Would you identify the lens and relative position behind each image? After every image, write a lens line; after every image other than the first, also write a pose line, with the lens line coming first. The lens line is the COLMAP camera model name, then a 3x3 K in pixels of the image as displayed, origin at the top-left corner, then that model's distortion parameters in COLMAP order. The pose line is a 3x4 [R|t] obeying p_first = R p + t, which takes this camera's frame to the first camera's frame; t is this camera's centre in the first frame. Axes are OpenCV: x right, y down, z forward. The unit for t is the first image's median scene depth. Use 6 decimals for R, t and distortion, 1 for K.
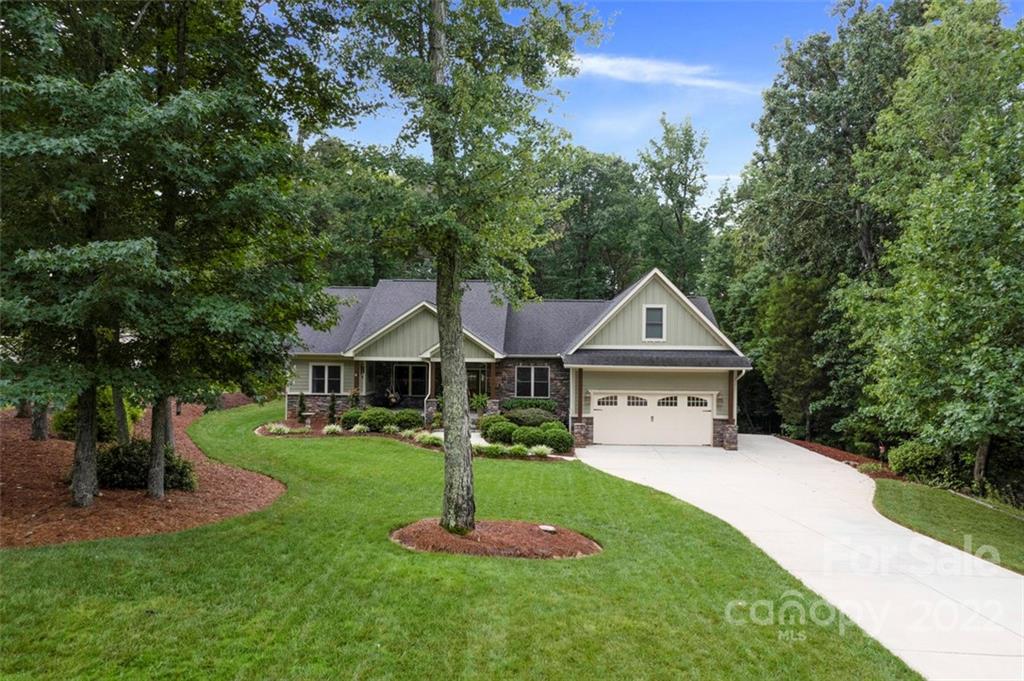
lens RADIAL K [[650.2, 0, 512.5], [0, 650.2, 342.9], [0, 0, 1]] dist [-0.027298, 0.002682]
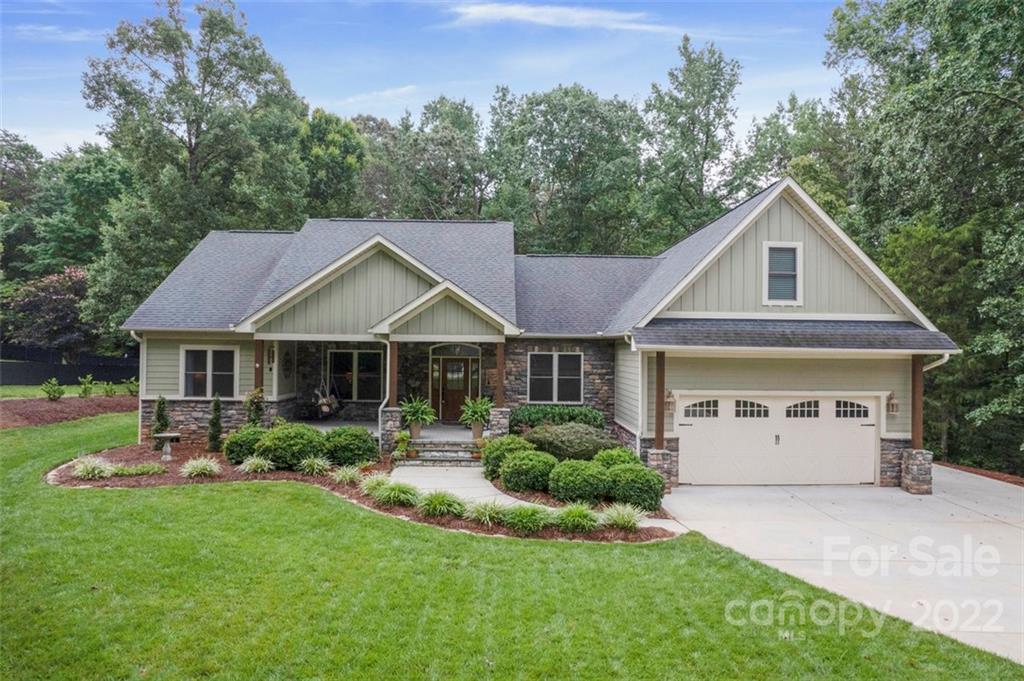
lens RADIAL K [[650.2, 0, 511.1], [0, 650.2, 337.3], [0, 0, 1]] dist [-0.027298, 0.002682]
pose [[0.997664, 0.002306, 0.068268, -0.061163], [-0.001655, 0.999953, -0.009586, 0.031652], [-0.068287, 0.009451, 0.997621, 0.440129]]
